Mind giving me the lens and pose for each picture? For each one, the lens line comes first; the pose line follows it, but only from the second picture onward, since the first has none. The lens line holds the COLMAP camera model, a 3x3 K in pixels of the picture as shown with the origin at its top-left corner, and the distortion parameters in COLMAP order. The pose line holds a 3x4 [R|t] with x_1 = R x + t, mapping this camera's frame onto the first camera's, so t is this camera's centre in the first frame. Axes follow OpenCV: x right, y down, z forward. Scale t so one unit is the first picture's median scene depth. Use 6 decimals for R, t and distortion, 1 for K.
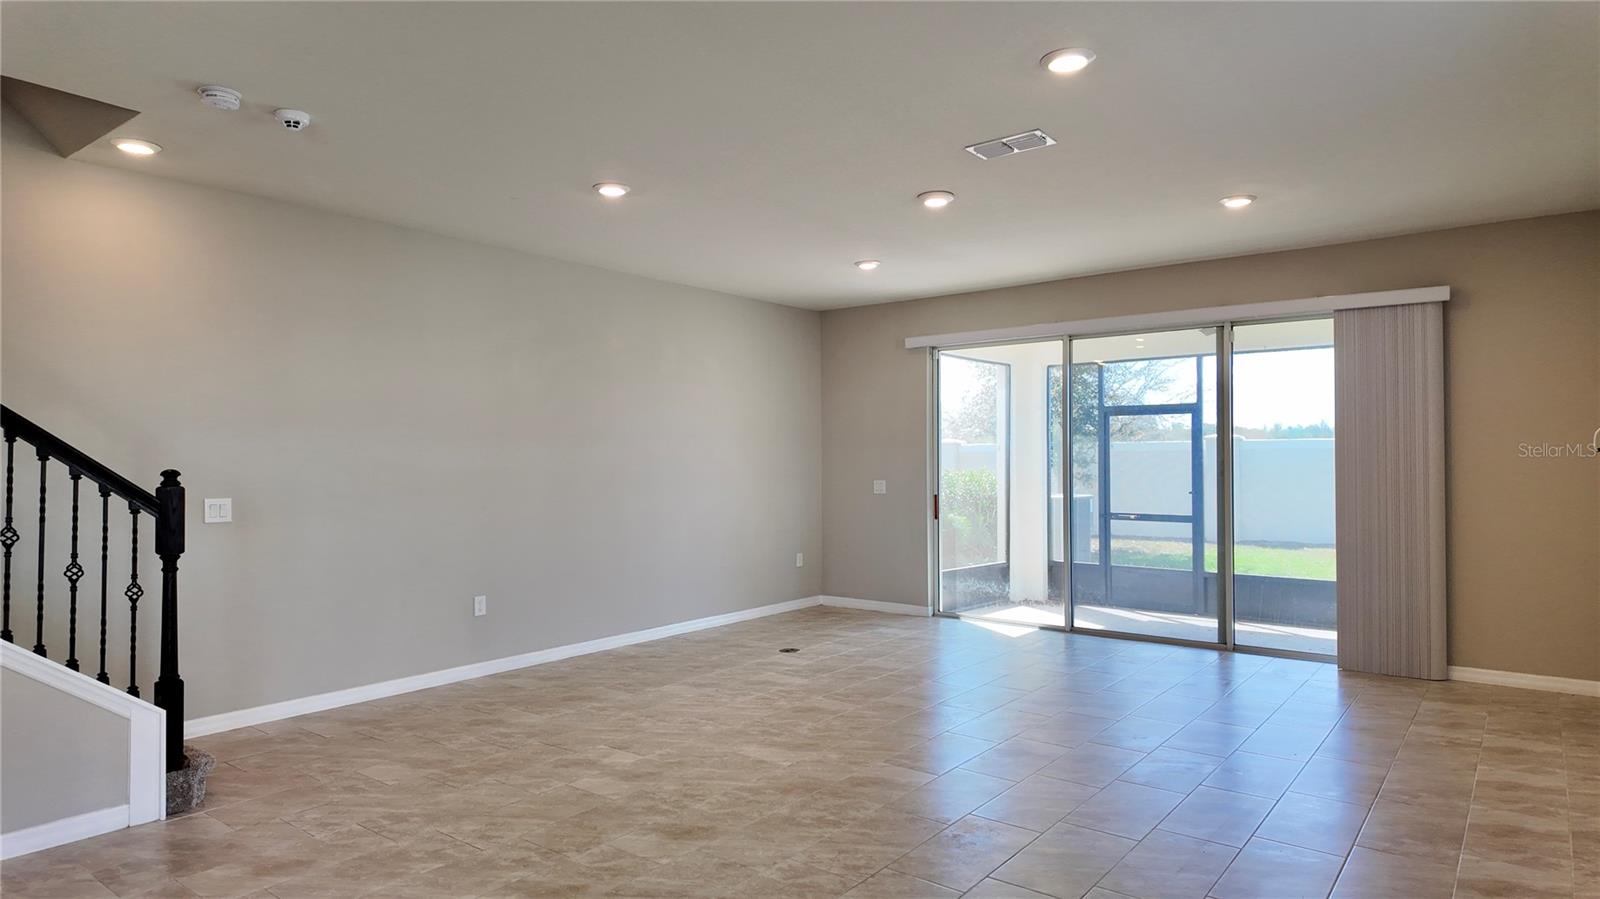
lens RADIAL K [[933.6, 0, 783.4], [0, 933.6, 447.7], [0, 0, 1]] dist [0.040033, -0.024607]
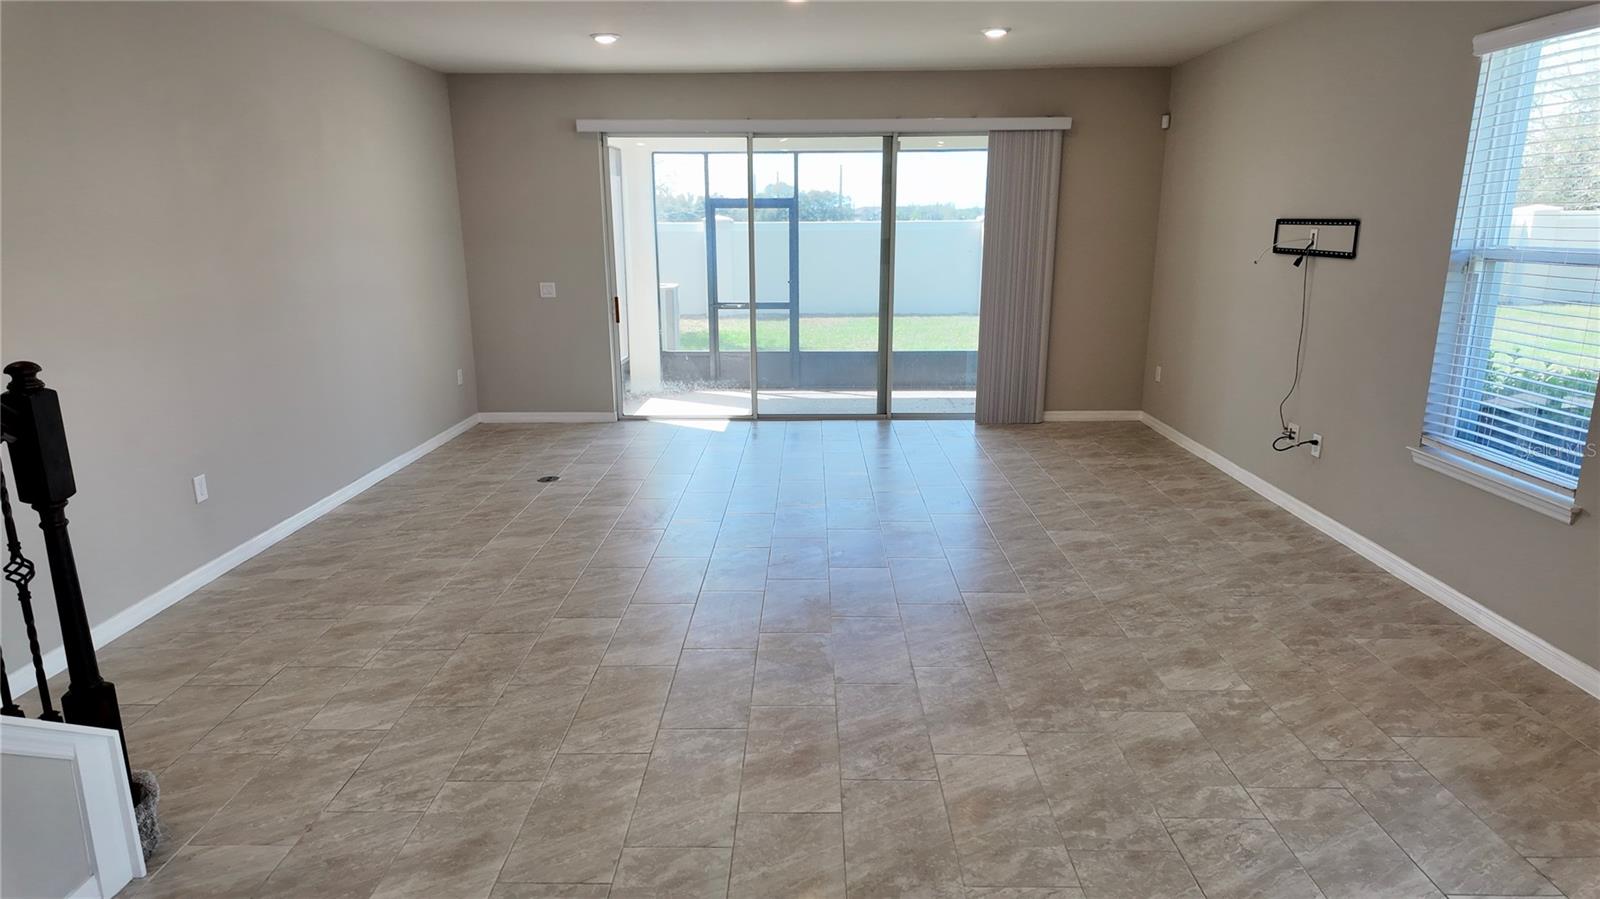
lens RADIAL K [[933.6, 0, 792.3], [0, 933.6, 458.5], [0, 0, 1]] dist [0.040033, -0.024607]
pose [[0.797517, -0.148558, 0.584720, -0.343999], [-0.003740, 0.967972, 0.251032, -0.037716], [-0.603285, -0.202389, 0.771418, 0.137095]]
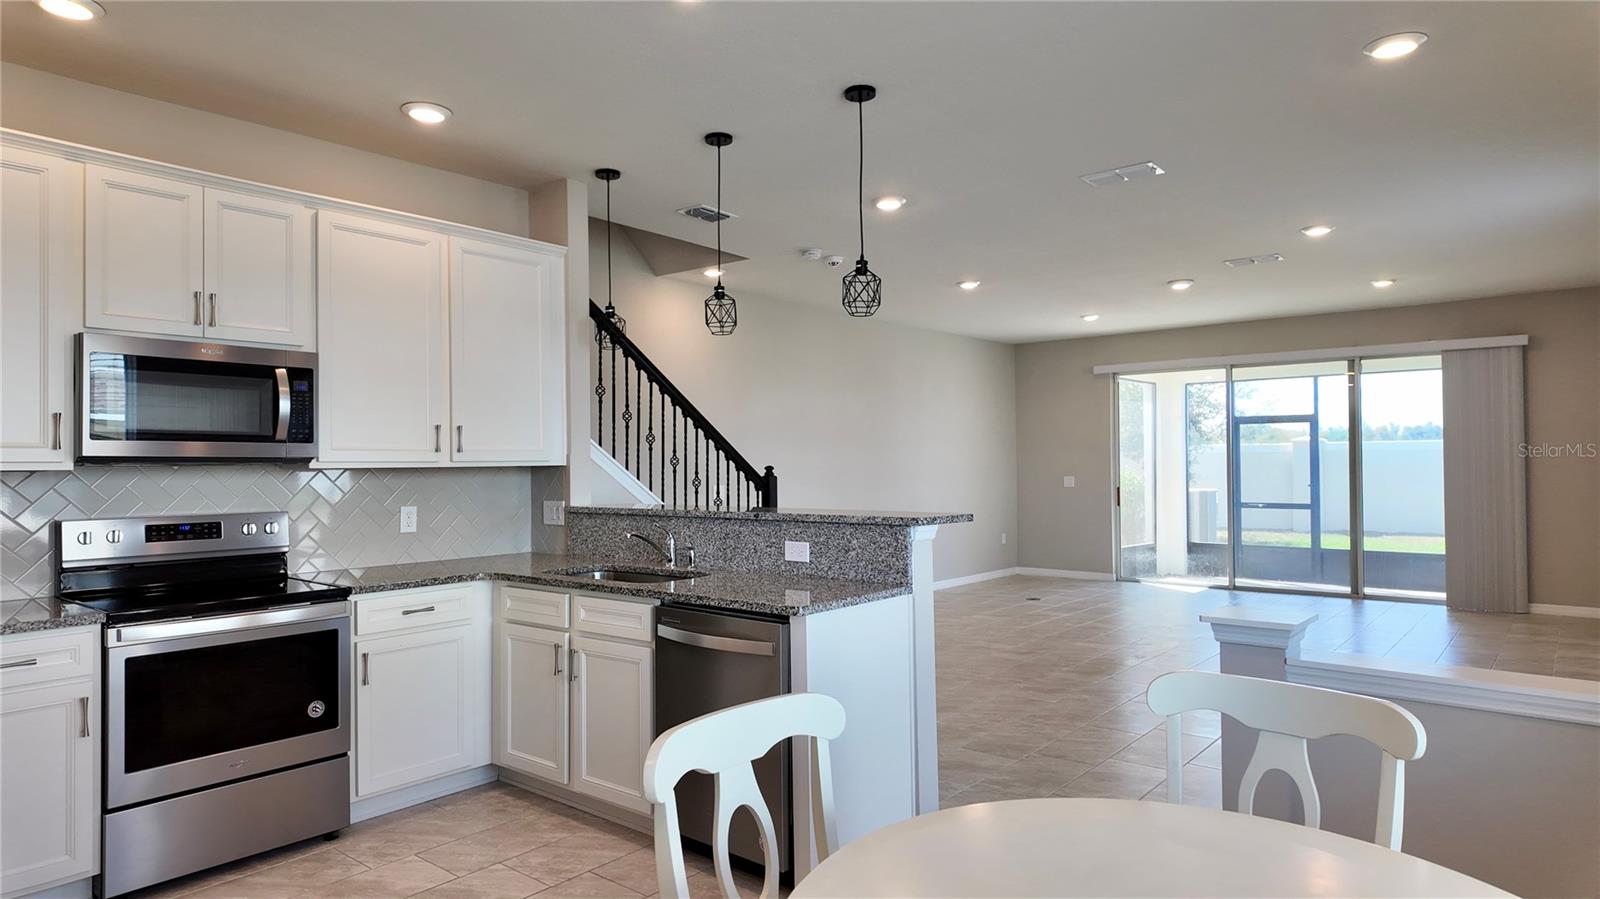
lens RADIAL K [[933.6, 0, 794.7], [0, 933.6, 447.1], [0, 0, 1]] dist [0.040033, -0.024607]
pose [[0.999637, -0.005832, -0.026307, -0.309281], [0.005699, 0.999971, -0.005146, -0.001005], [0.026336, 0.004994, 0.999641, -0.387287]]
